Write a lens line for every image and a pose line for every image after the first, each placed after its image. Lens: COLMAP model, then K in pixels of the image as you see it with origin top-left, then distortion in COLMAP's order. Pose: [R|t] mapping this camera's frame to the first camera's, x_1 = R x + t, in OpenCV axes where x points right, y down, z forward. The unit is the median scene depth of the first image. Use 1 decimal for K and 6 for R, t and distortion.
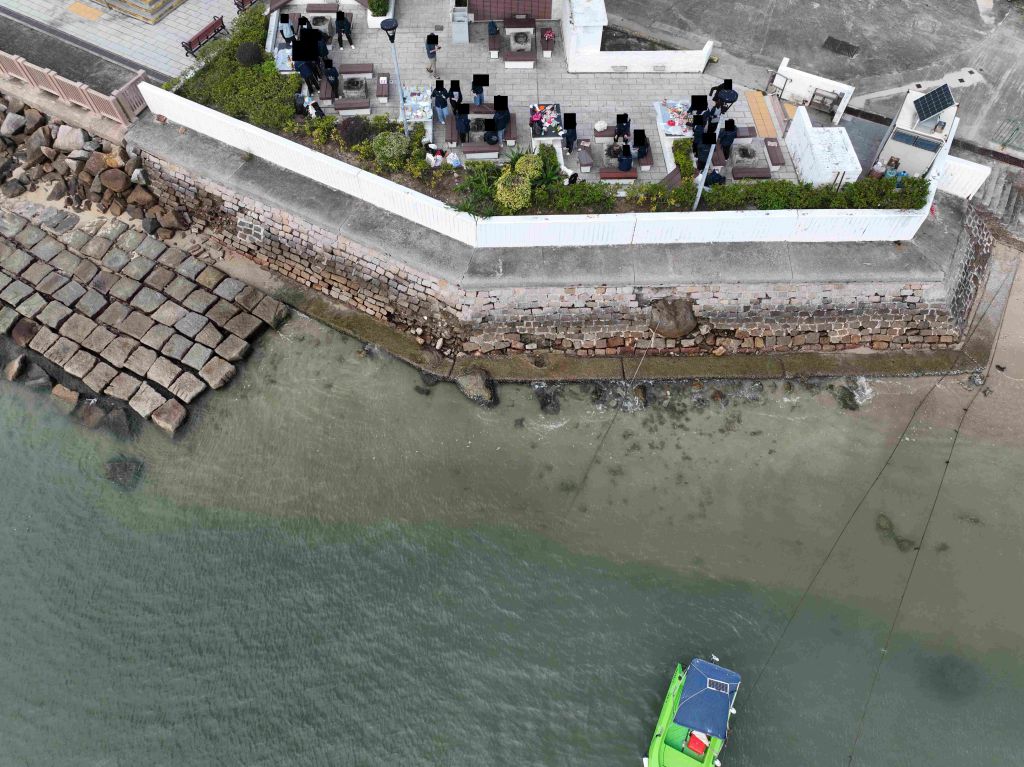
lens RADIAL K [[726.8, 0, 508.8], [0, 726.8, 384.5], [0, 0, 1]] dist [-0.011122, 0.022433]
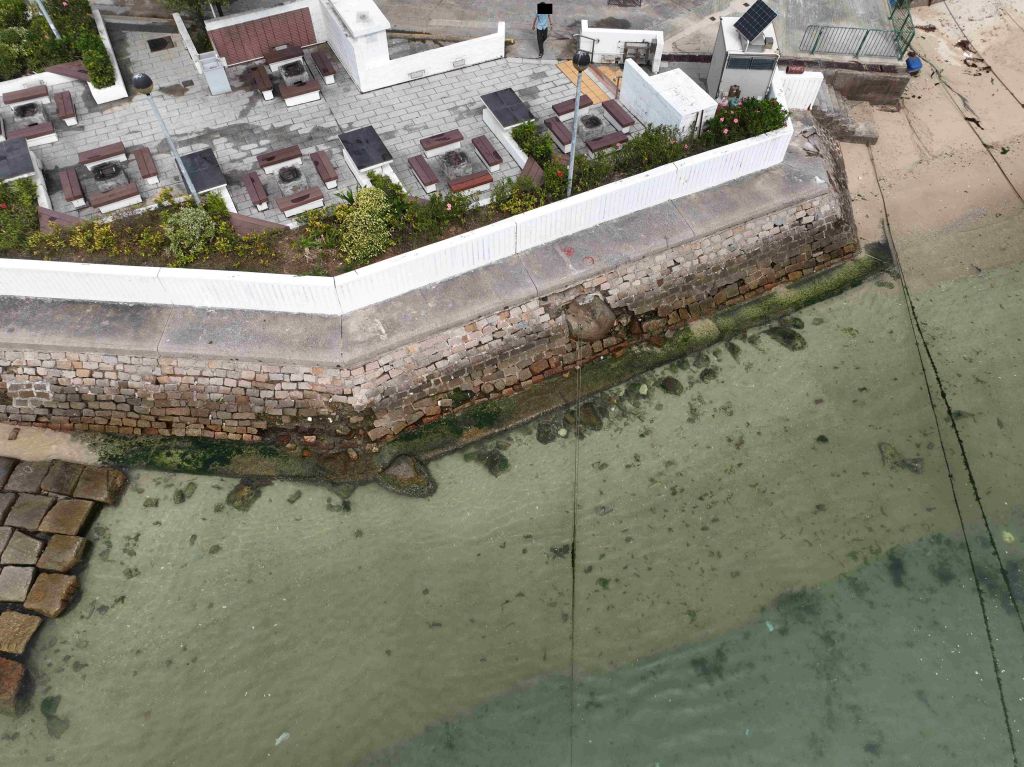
lens RADIAL K [[726.8, 0, 515.3], [0, 726.8, 383.2], [0, 0, 1]] dist [-0.011122, 0.022433]
pose [[0.908492, -0.339603, 0.243539, -0.091429], [0.352748, 0.935652, -0.011160, -0.041163], [-0.224078, 0.096047, 0.969827, 0.186028]]
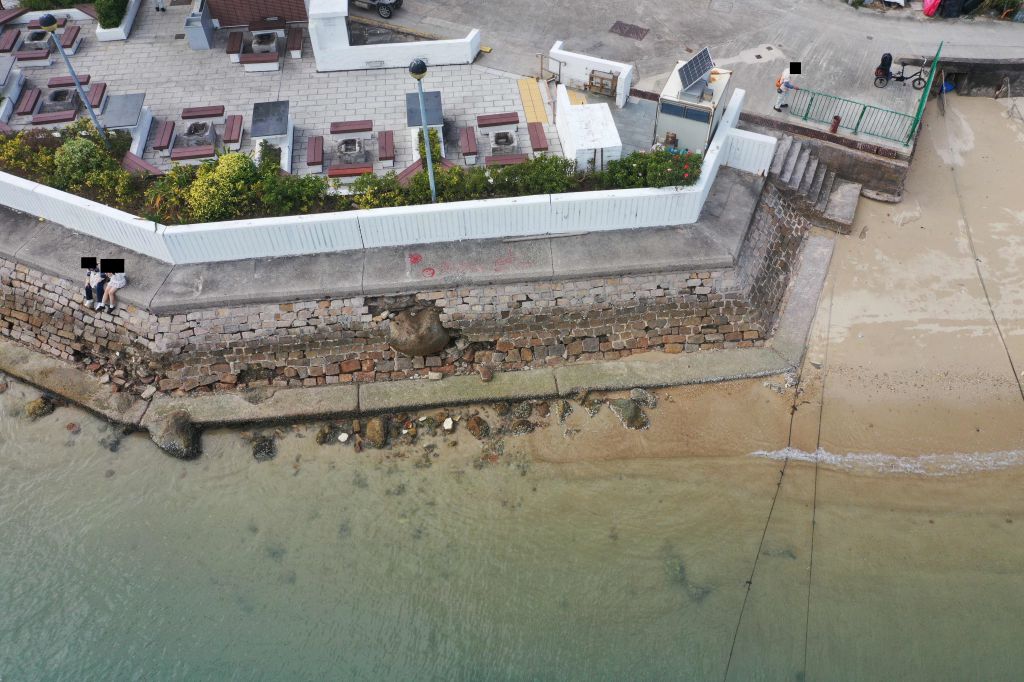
lens RADIAL K [[807.0, 0, 503.6], [0, 807.0, 335.1], [0, 0, 1]] dist [-0.007081, -0.002797]
pose [[0.996820, -0.068018, 0.041523, 0.281883], [0.073785, 0.984606, -0.158454, 0.062813], [-0.030106, 0.161014, 0.986493, 0.097864]]
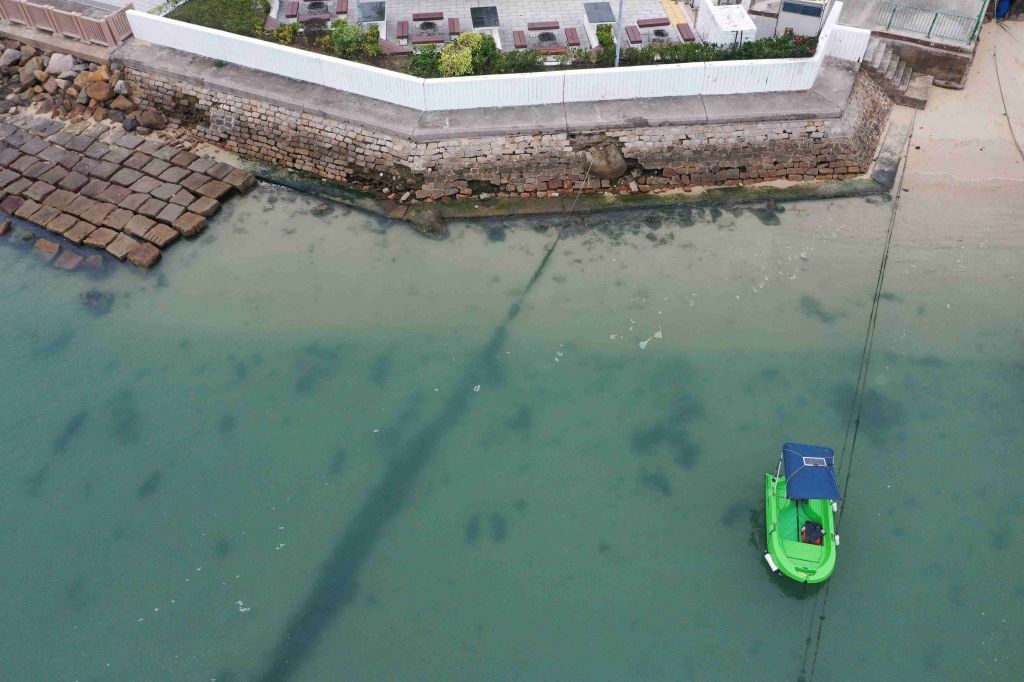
lens RADIAL K [[807.0, 0, 512.0], [0, 807.0, 341.8], [0, 0, 1]] dist [-0.007081, -0.002797]
pose [[0.998658, -0.047619, 0.020370, 0.045803], [0.050762, 0.977974, -0.202462, 0.415162], [-0.010280, 0.203224, 0.979078, -0.142921]]
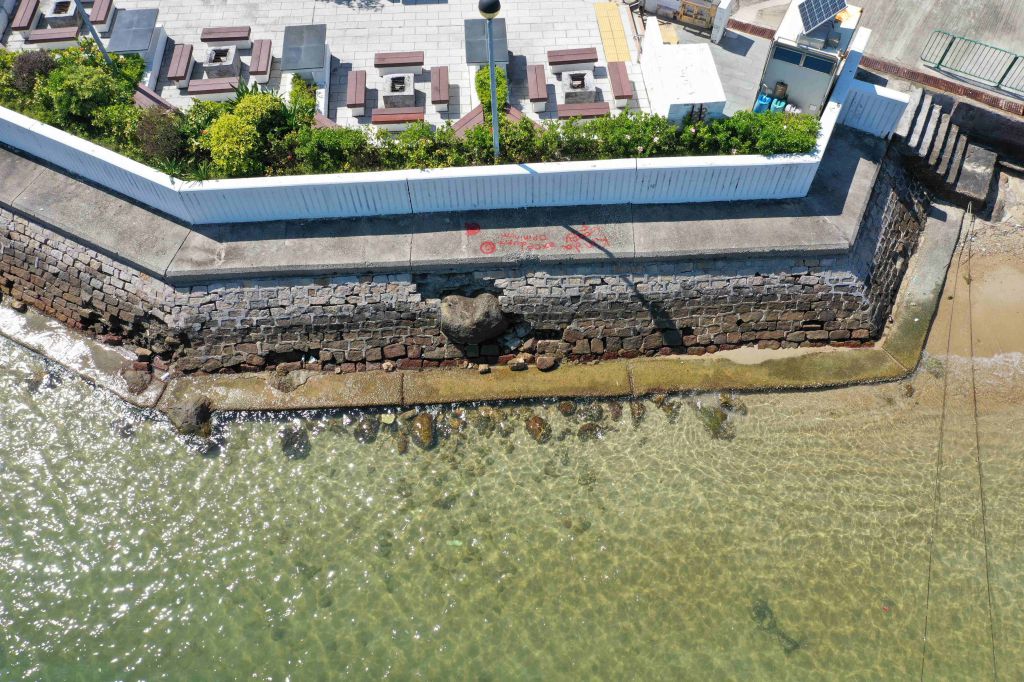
lens RADIAL K [[807.0, 0, 501.8], [0, 807.0, 340.8], [0, 0, 1]] dist [-0.007081, -0.002797]
pose [[0.999586, -0.028372, 0.004873, 0.247520], [0.028507, 0.999139, -0.030144, -0.041890], [-0.004013, 0.030270, 0.999534, 0.212652]]
